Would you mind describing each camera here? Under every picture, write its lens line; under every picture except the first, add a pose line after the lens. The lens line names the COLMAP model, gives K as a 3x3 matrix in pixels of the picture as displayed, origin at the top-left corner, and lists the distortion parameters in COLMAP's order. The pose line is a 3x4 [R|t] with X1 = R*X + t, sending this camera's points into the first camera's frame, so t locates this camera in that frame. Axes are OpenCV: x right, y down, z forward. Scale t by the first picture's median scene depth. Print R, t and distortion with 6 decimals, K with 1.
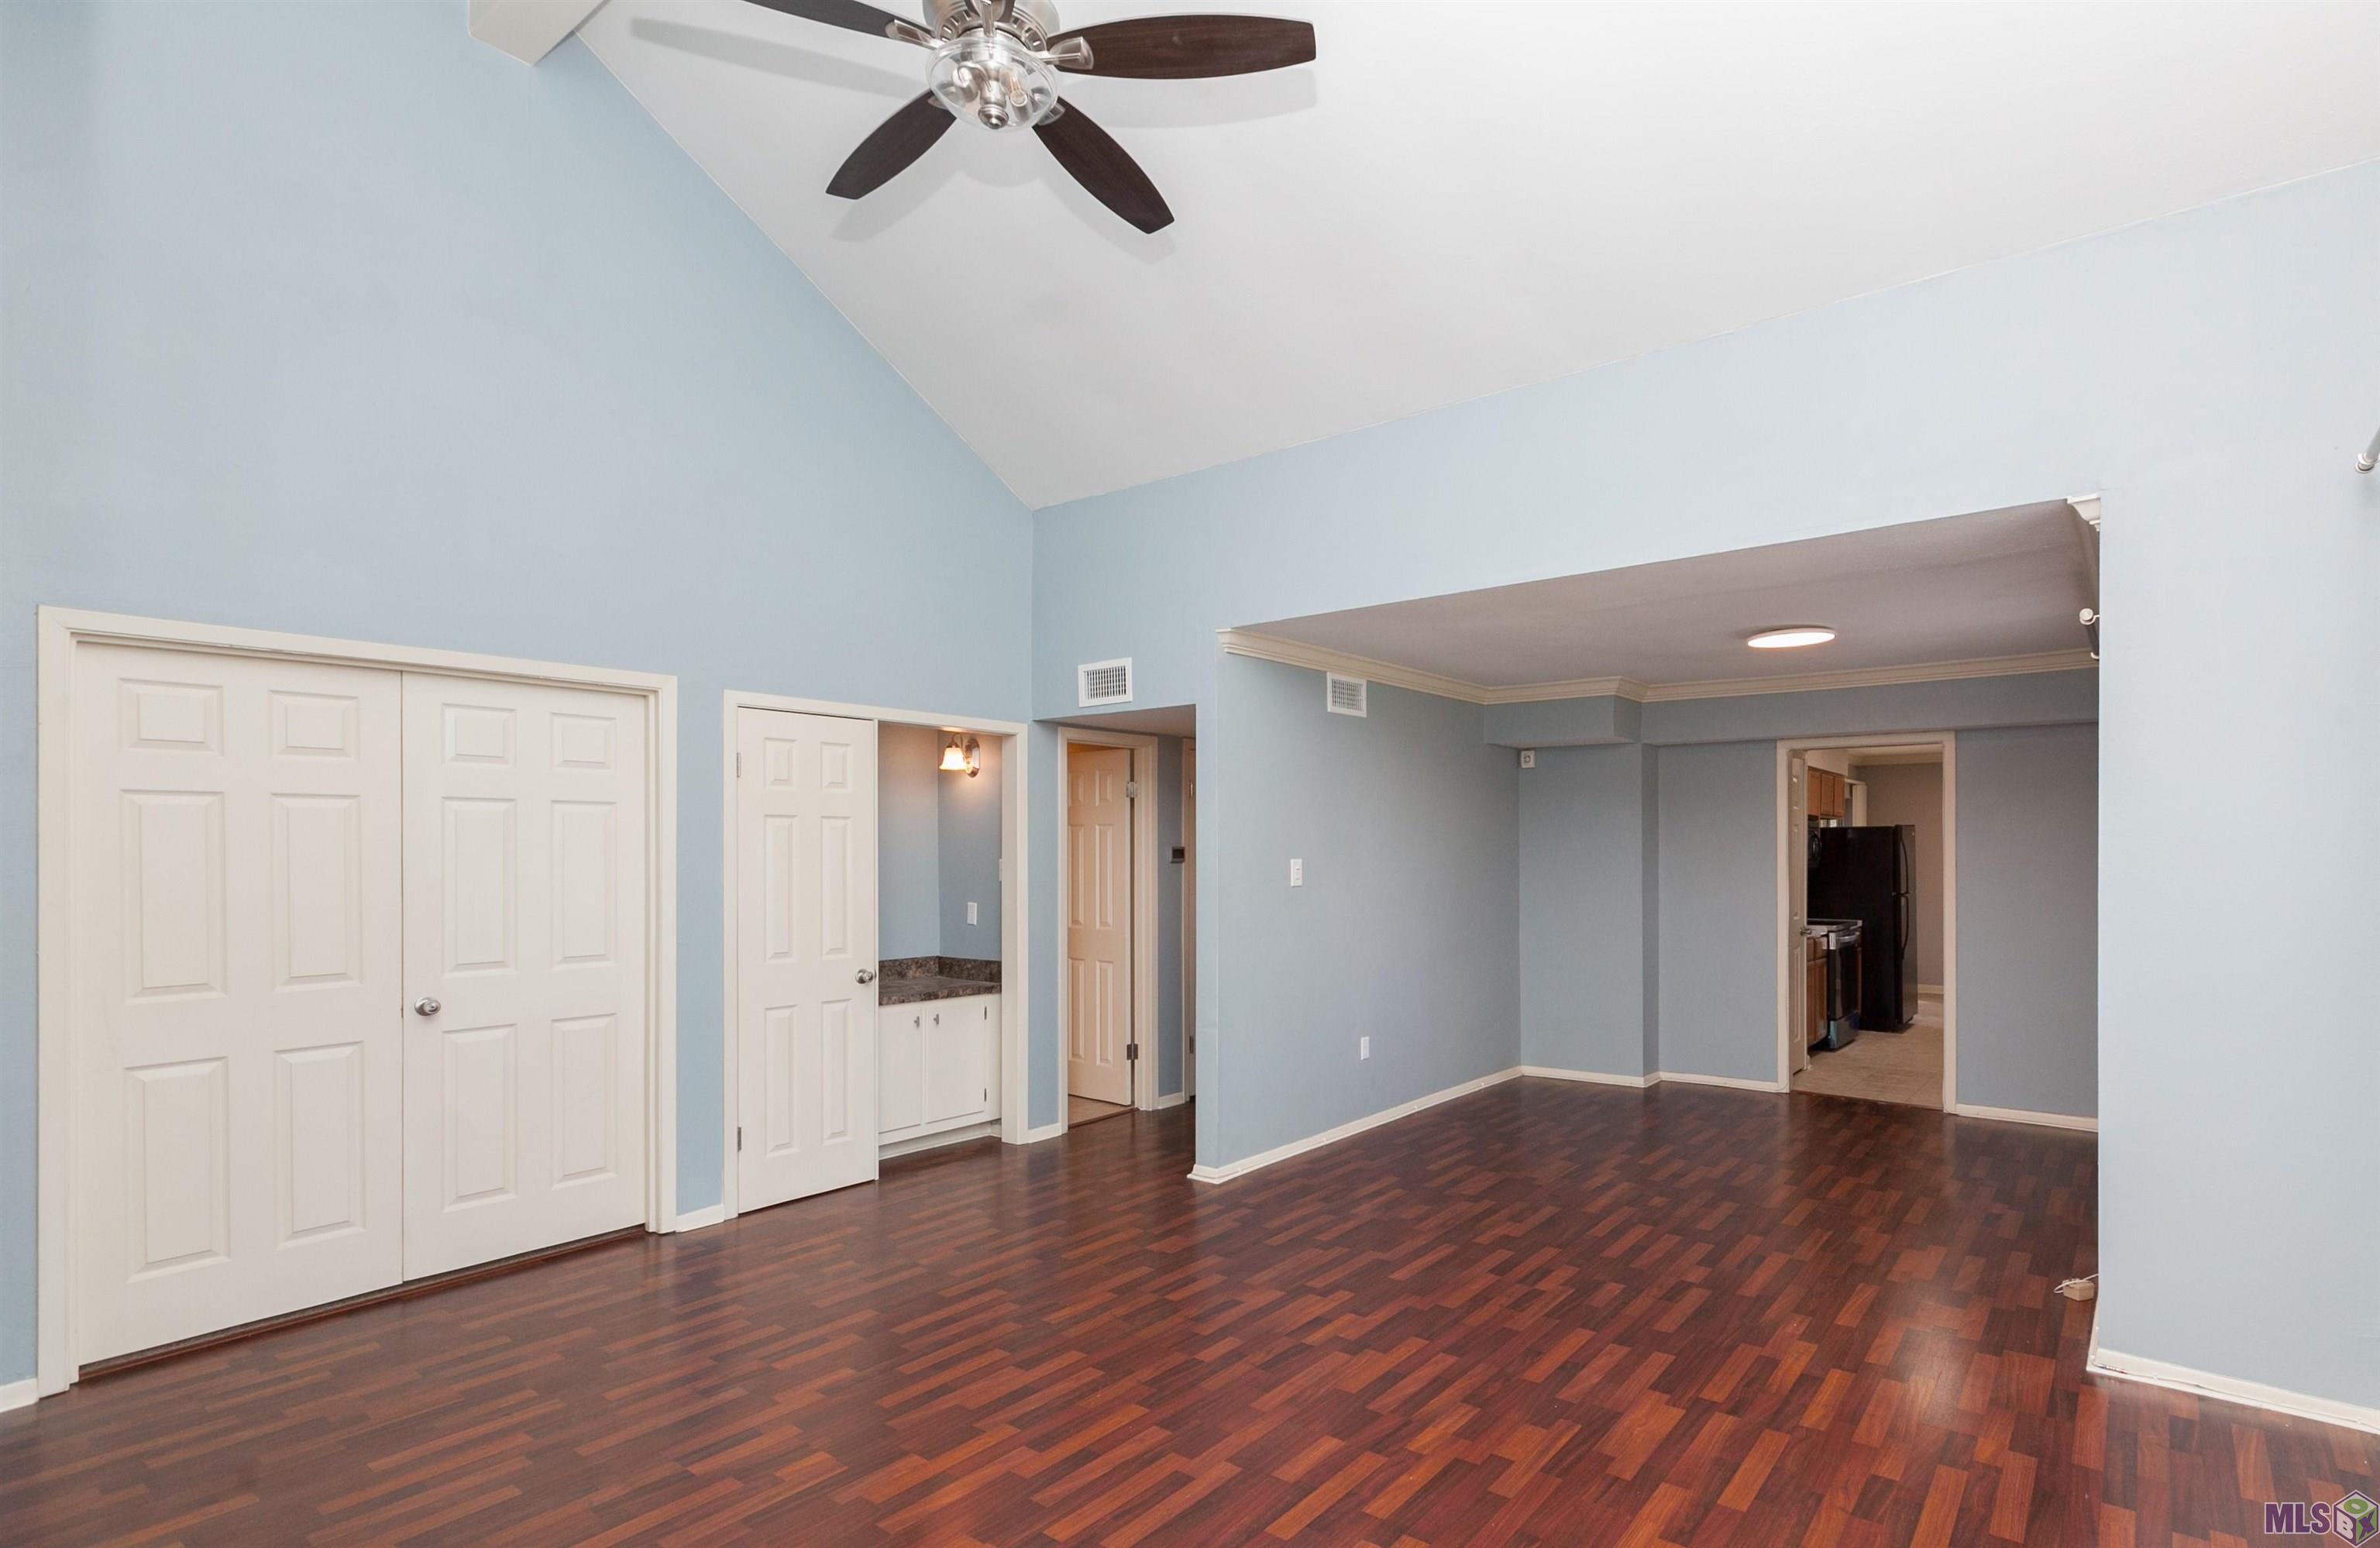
lens RADIAL K [[1144.3, 0, 1331.1], [0, 1144.3, 877.7], [0, 0, 1]] dist [0.003819, 0.000510]
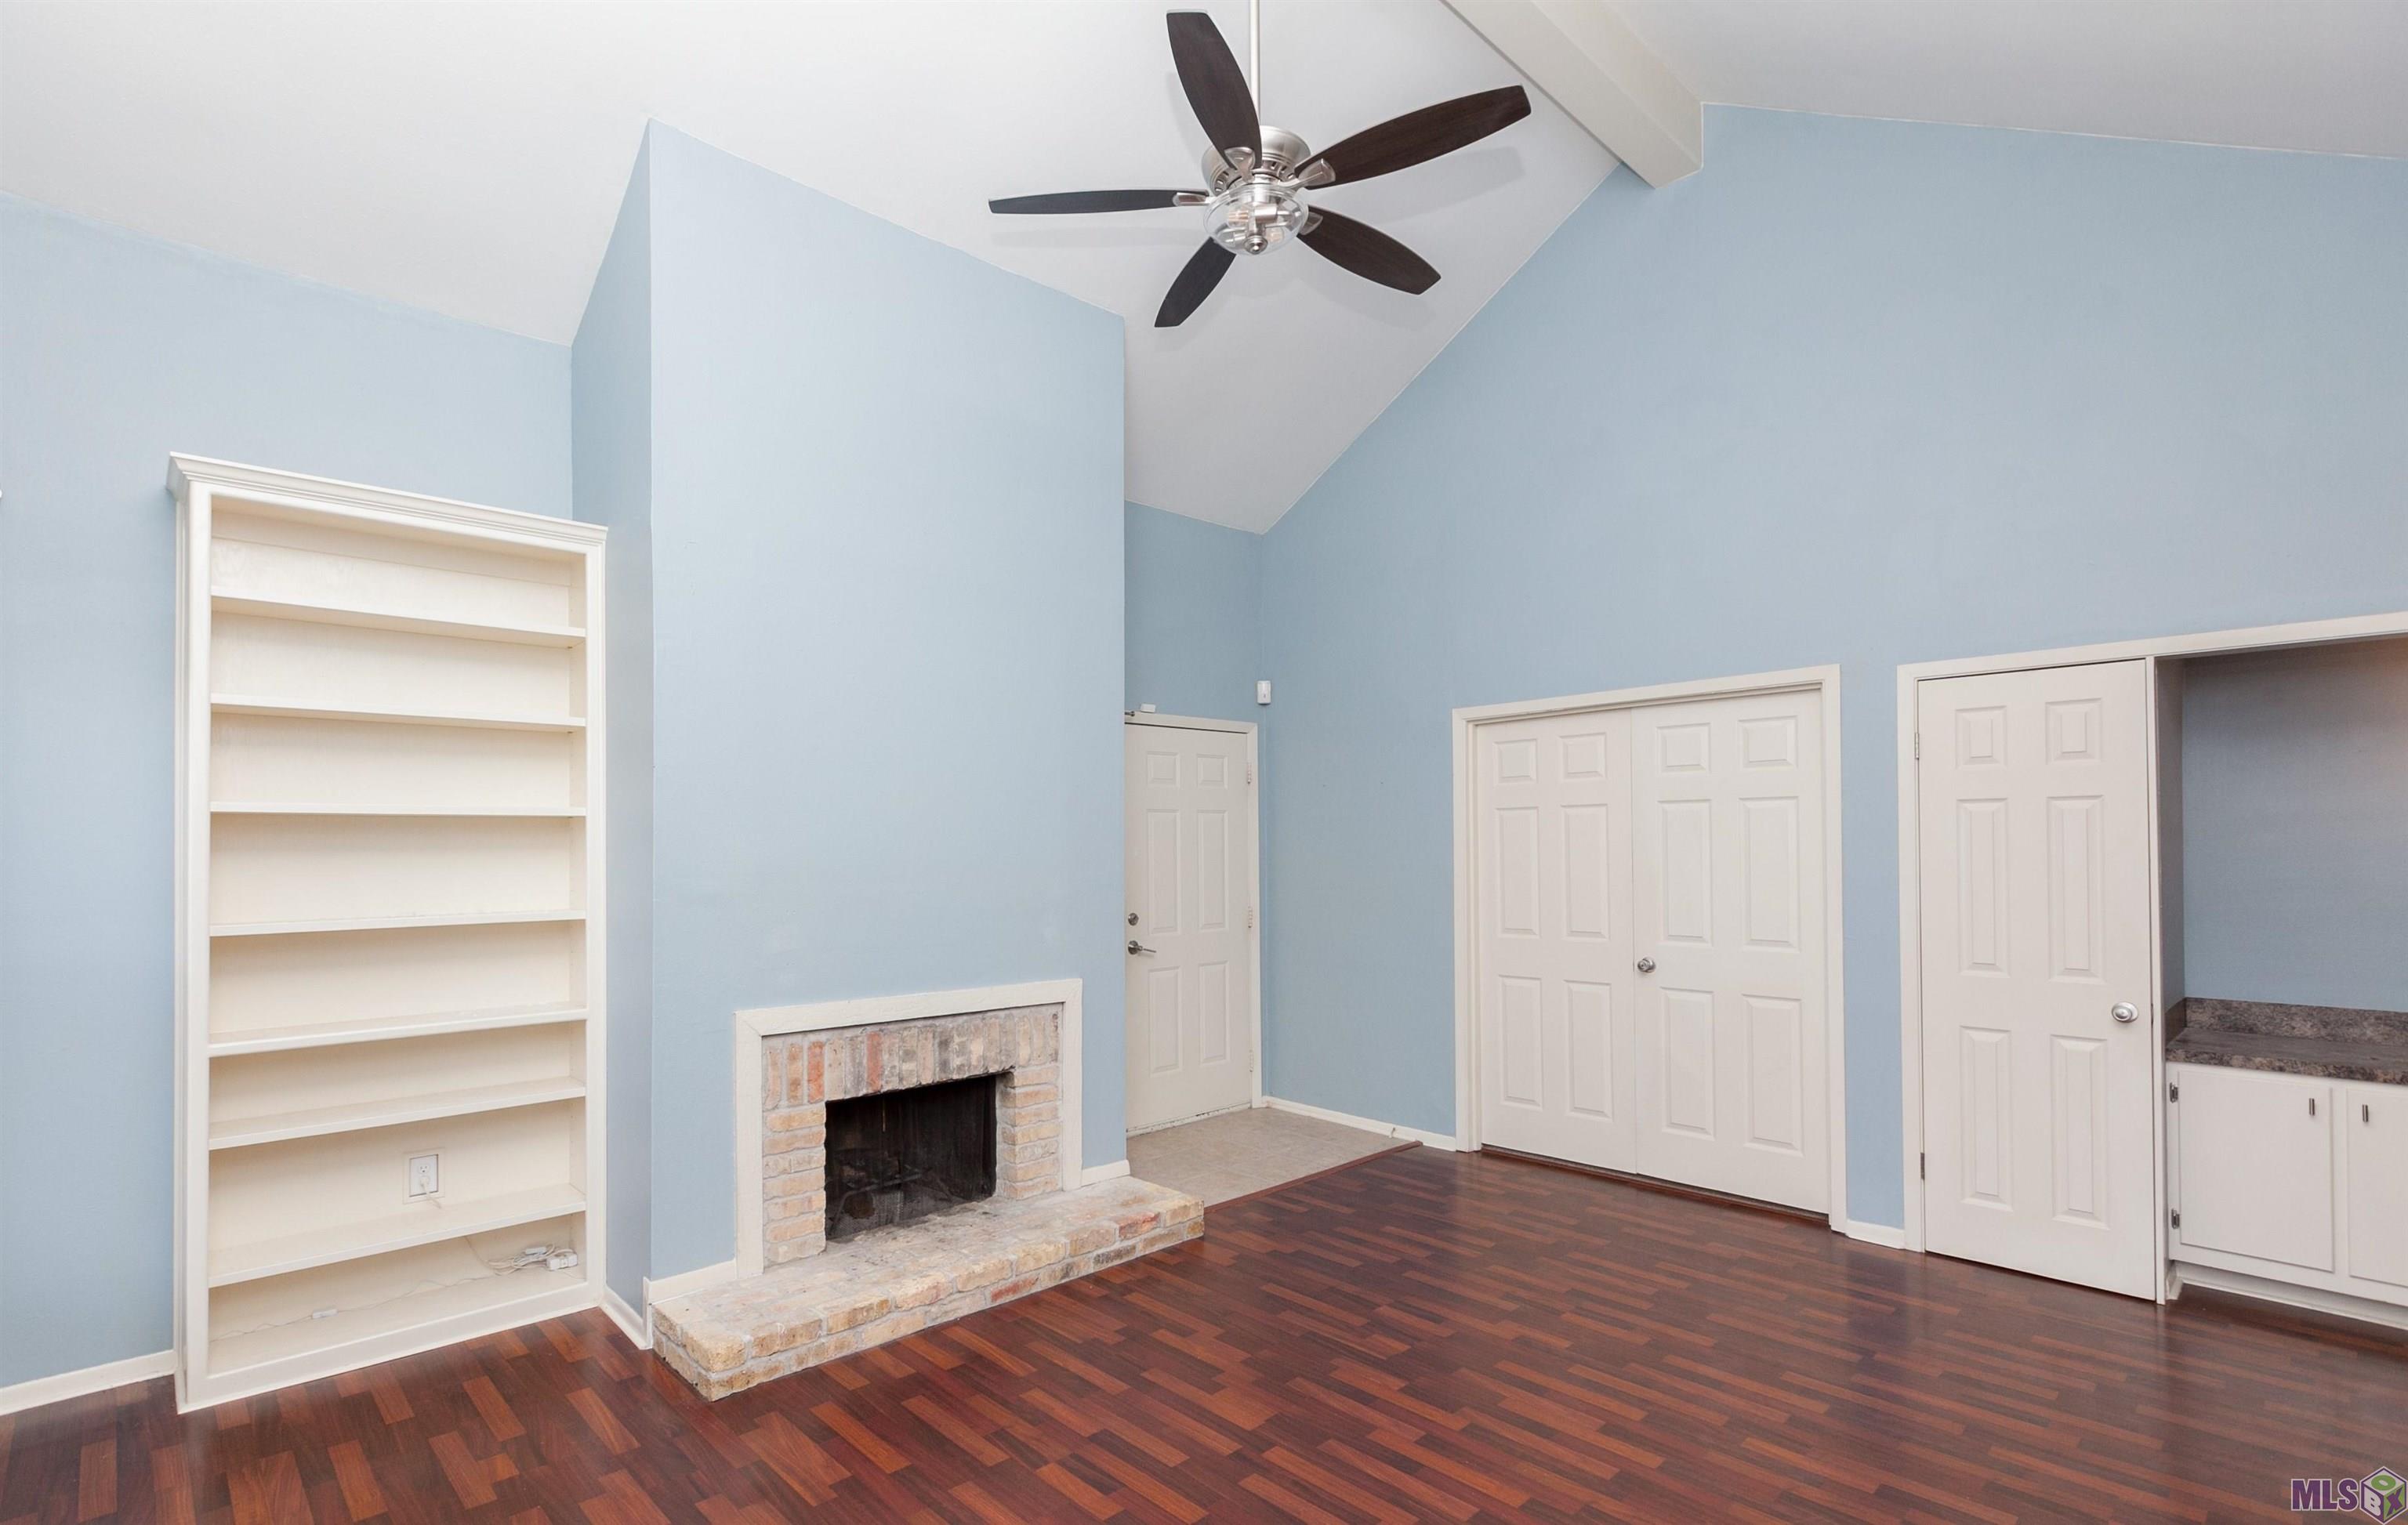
lens RADIAL K [[1142.7, 0, 1137.1], [0, 1142.7, 815.2], [0, 0, 1]] dist [0.003121, -0.000310]
pose [[-0.216104, -0.021754, -0.976128, 0.681067], [-0.013196, 0.999726, -0.019359, -0.025776], [0.976281, 0.008697, -0.216332, 0.829200]]
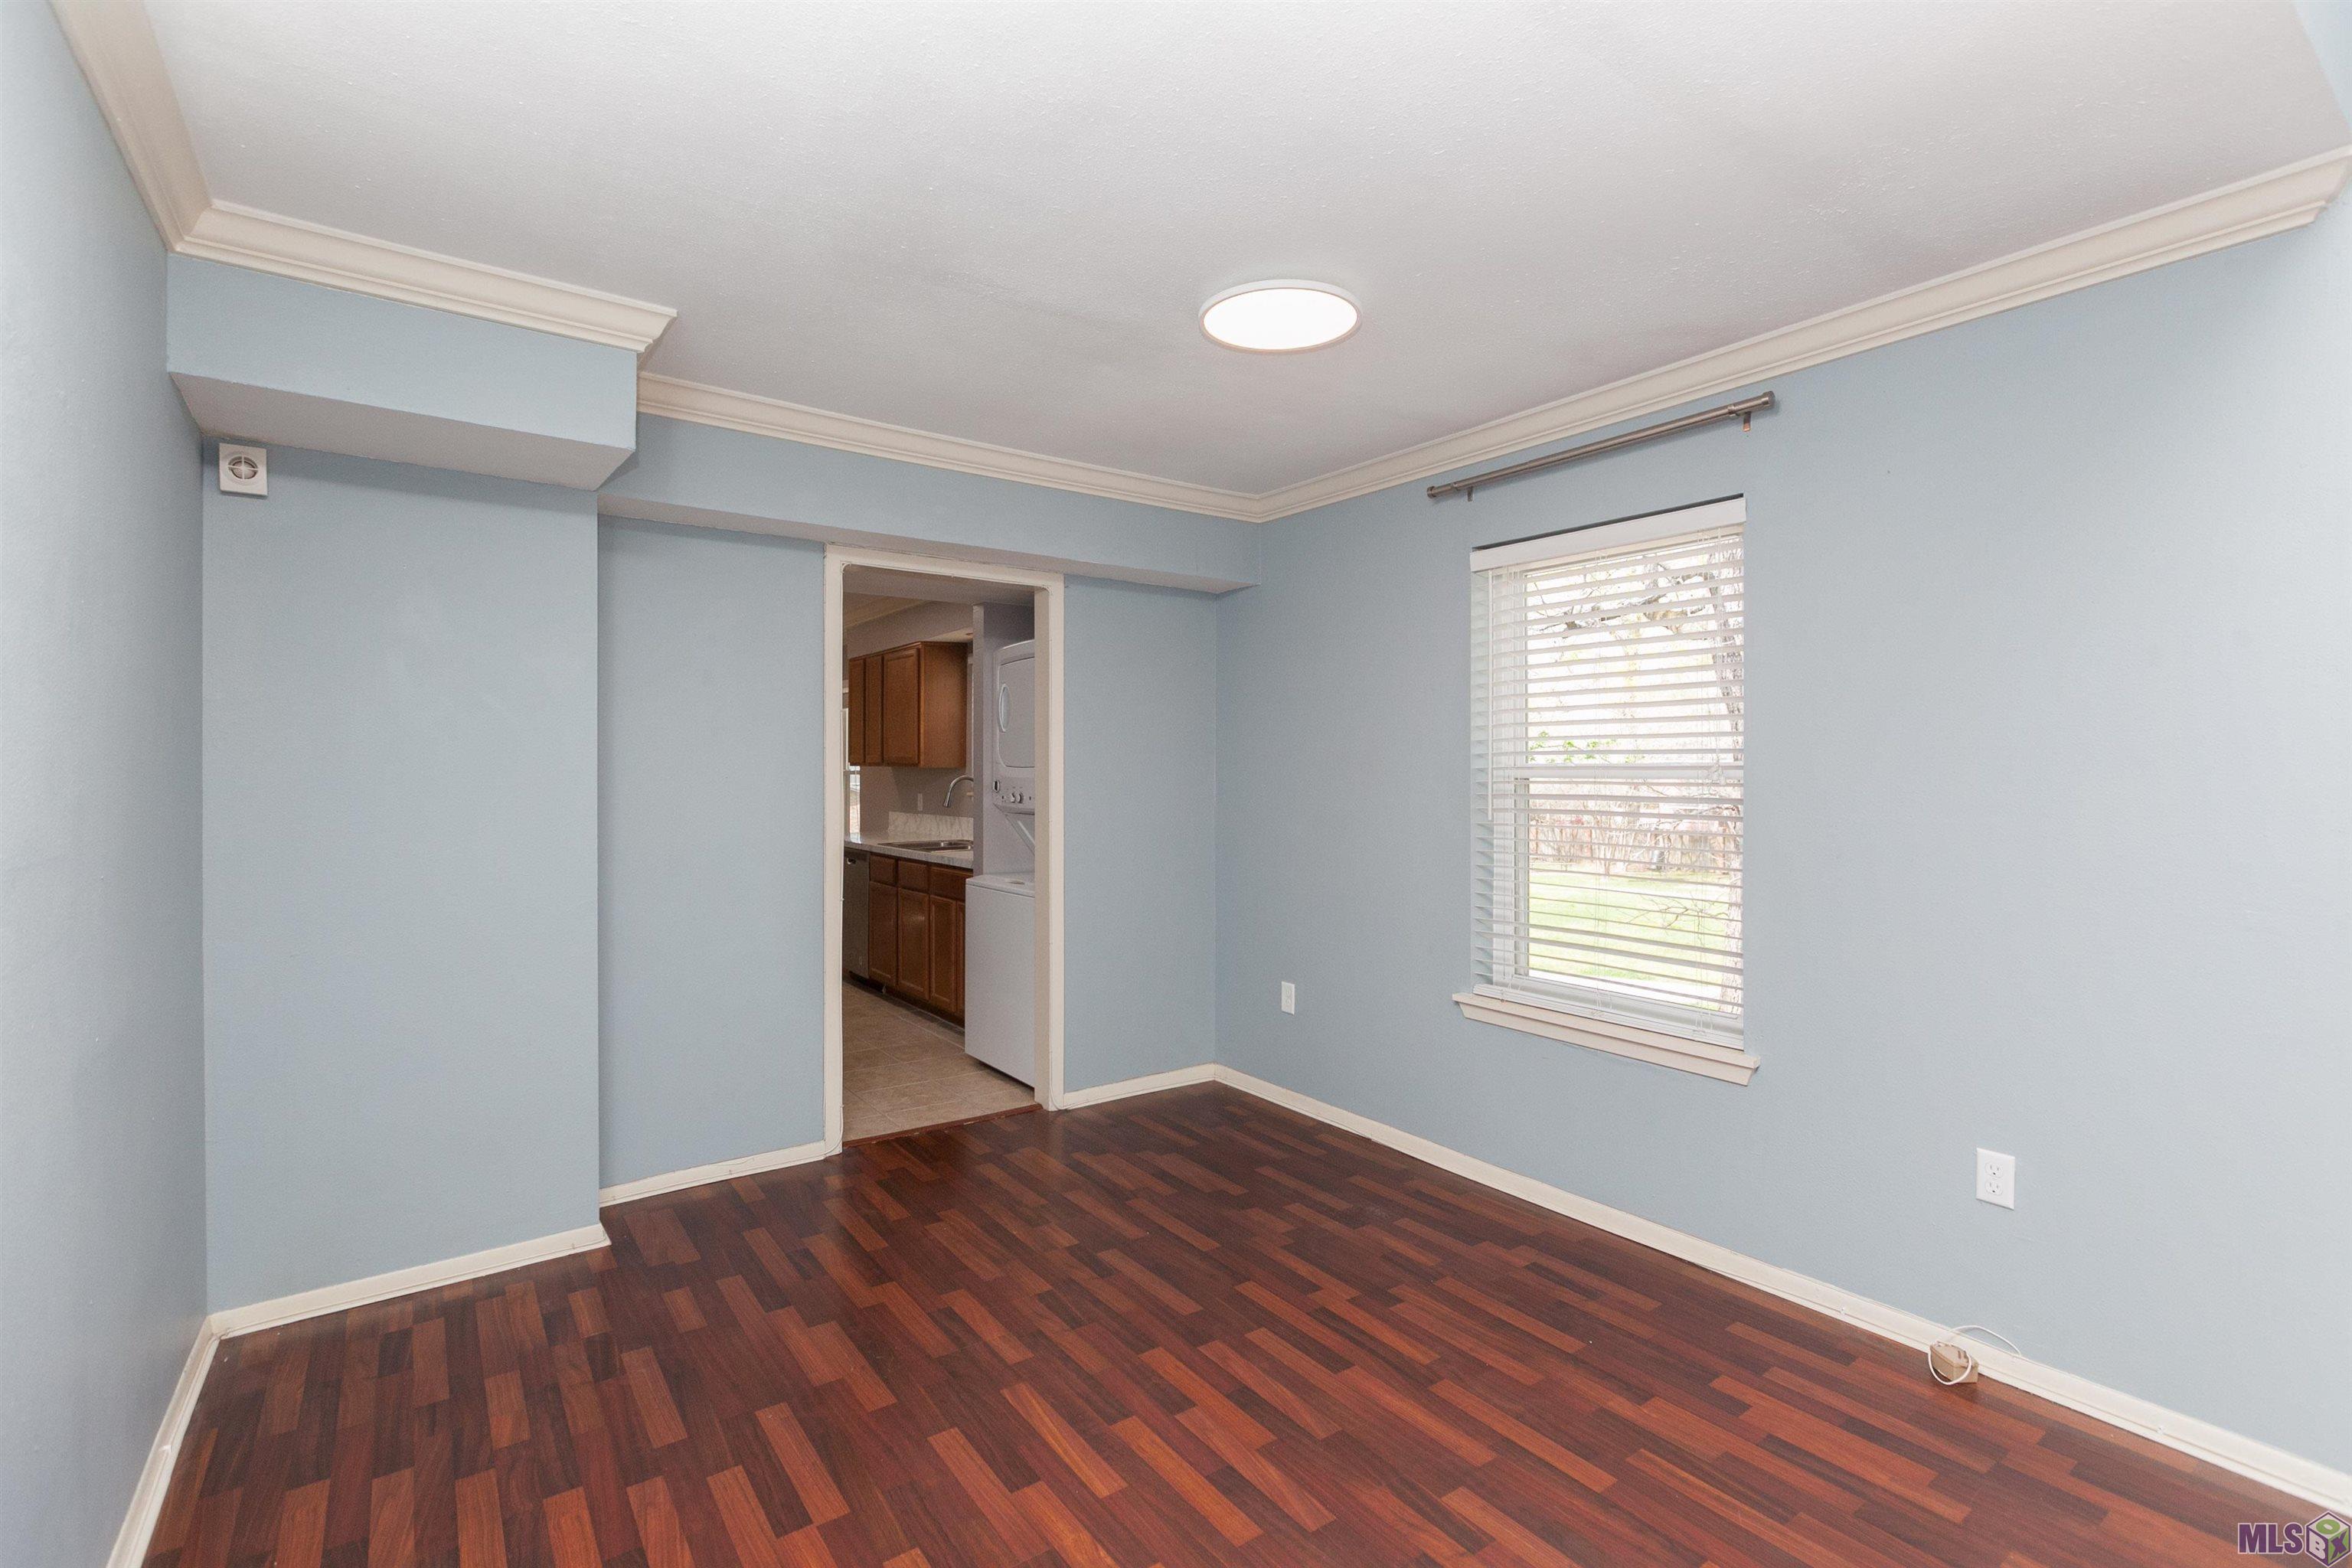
lens RADIAL K [[1060.0, 0, 1165.1], [0, 1060.0, 767.4], [0, 0, 1]] dist [0.002538, -0.001411]
pose [[0.324736, 0.000752, 0.945804, -0.117308], [0.017601, 0.999822, -0.006838, -0.001481], [-0.945641, 0.018868, 0.324665, 1.394120]]
